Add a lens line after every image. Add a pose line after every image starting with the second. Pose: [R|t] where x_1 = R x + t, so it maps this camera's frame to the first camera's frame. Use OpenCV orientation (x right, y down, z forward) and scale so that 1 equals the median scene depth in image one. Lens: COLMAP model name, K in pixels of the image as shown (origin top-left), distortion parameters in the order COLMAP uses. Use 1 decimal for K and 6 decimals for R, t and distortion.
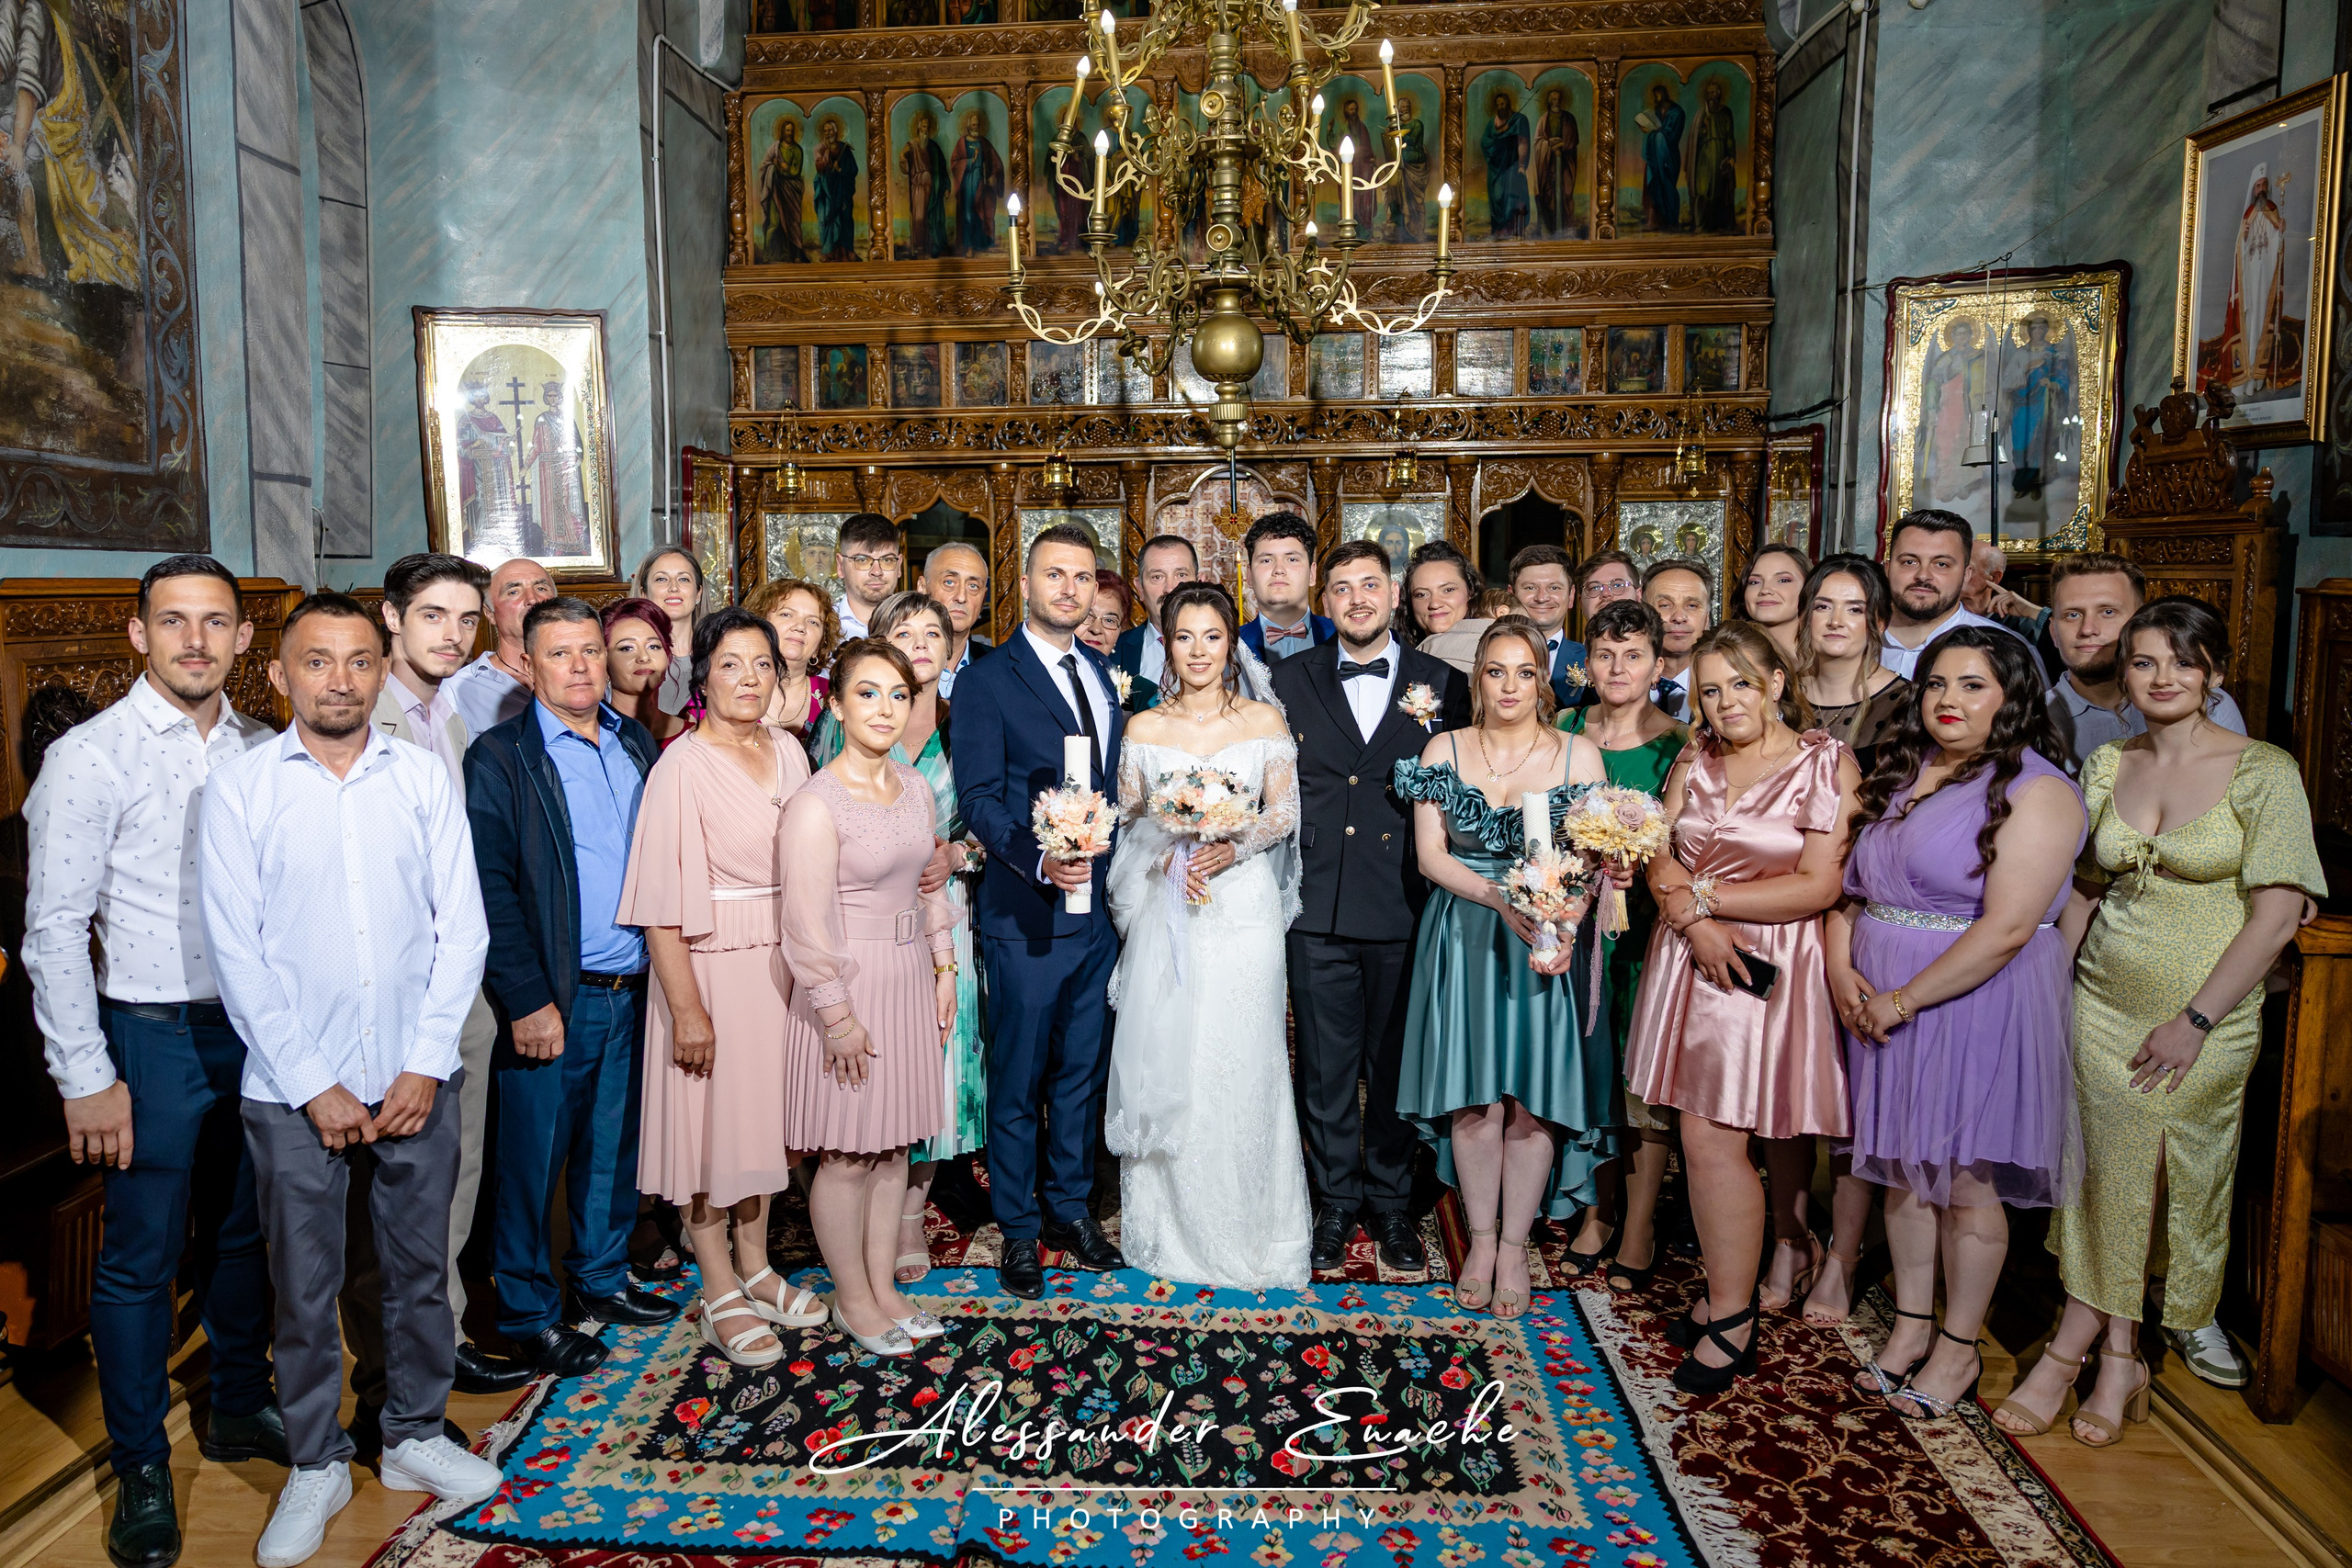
lens RADIAL K [[1631.0, 0, 1137.2], [0, 1631.0, 748.3], [0, 0, 1]] dist [-0.005080, -0.000377]
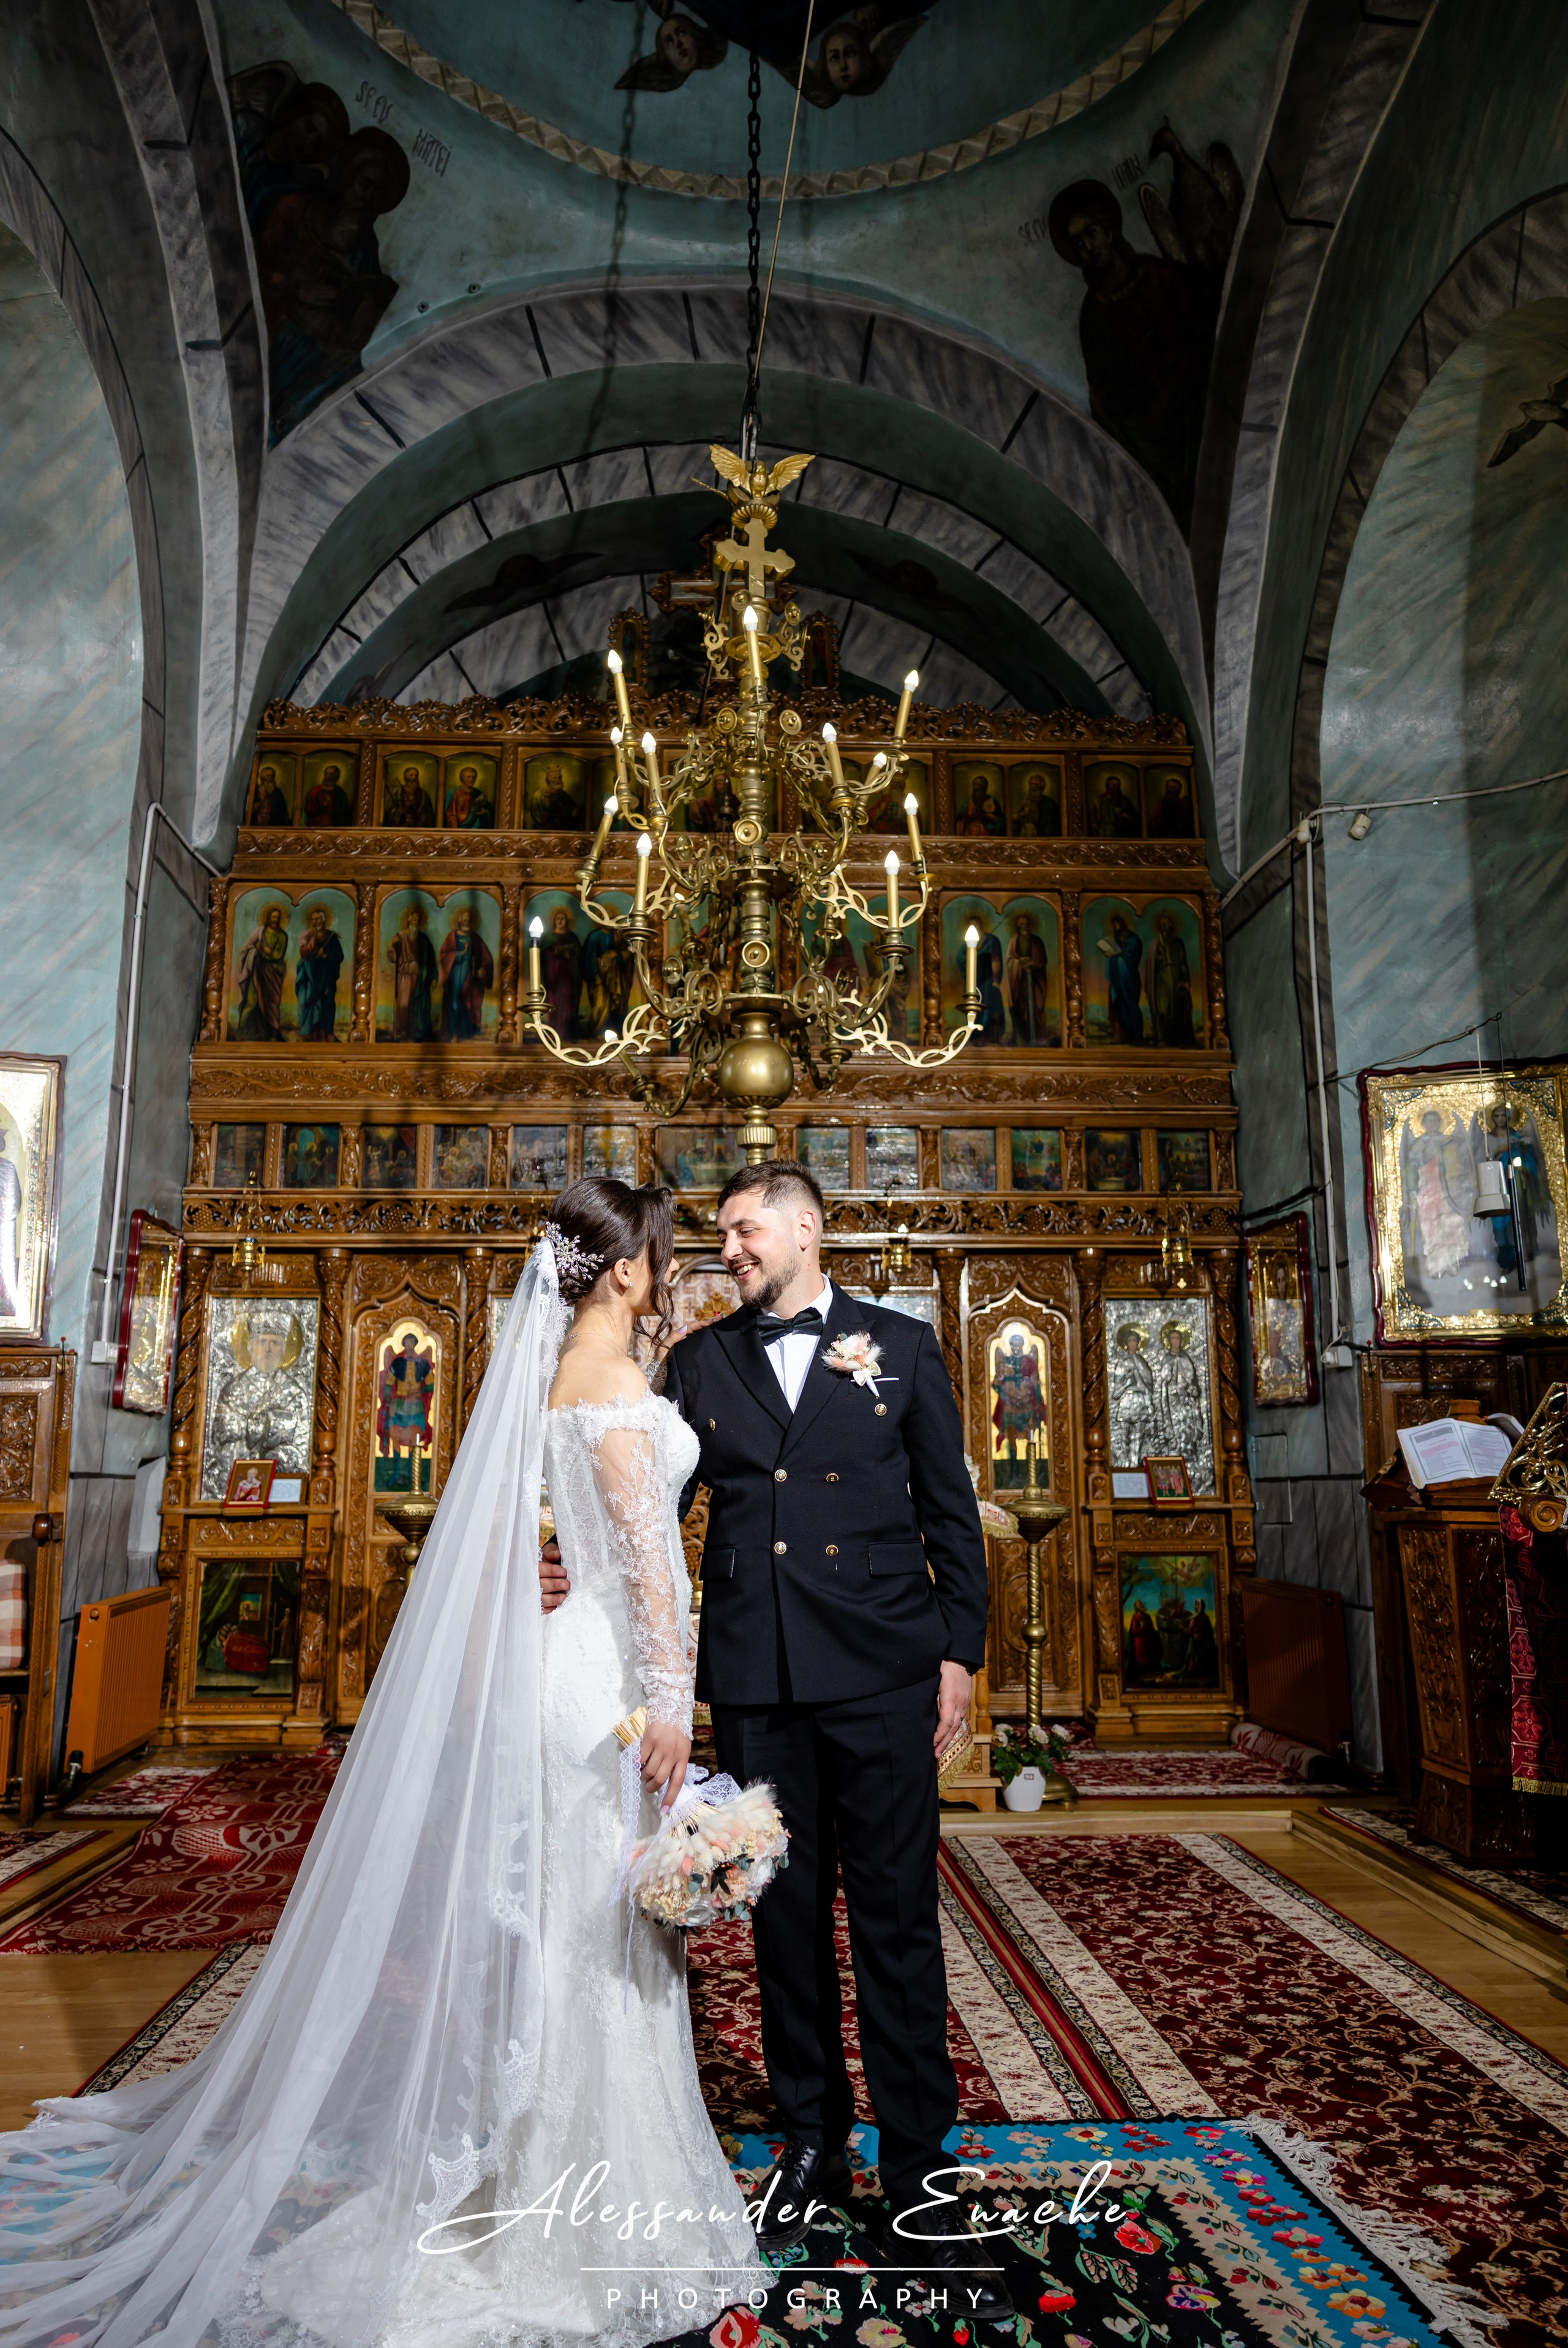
lens RADIAL K [[1593.7, 0, 784.0], [0, 1593.7, 1174.0], [0, 0, 1]] dist [-0.008223, 0.005386]
pose [[0.989364, 0.032251, 0.141841, -0.040822], [0.010204, 0.957323, -0.288842, 0.057125], [-0.145103, 0.287217, 0.946811, 0.083202]]
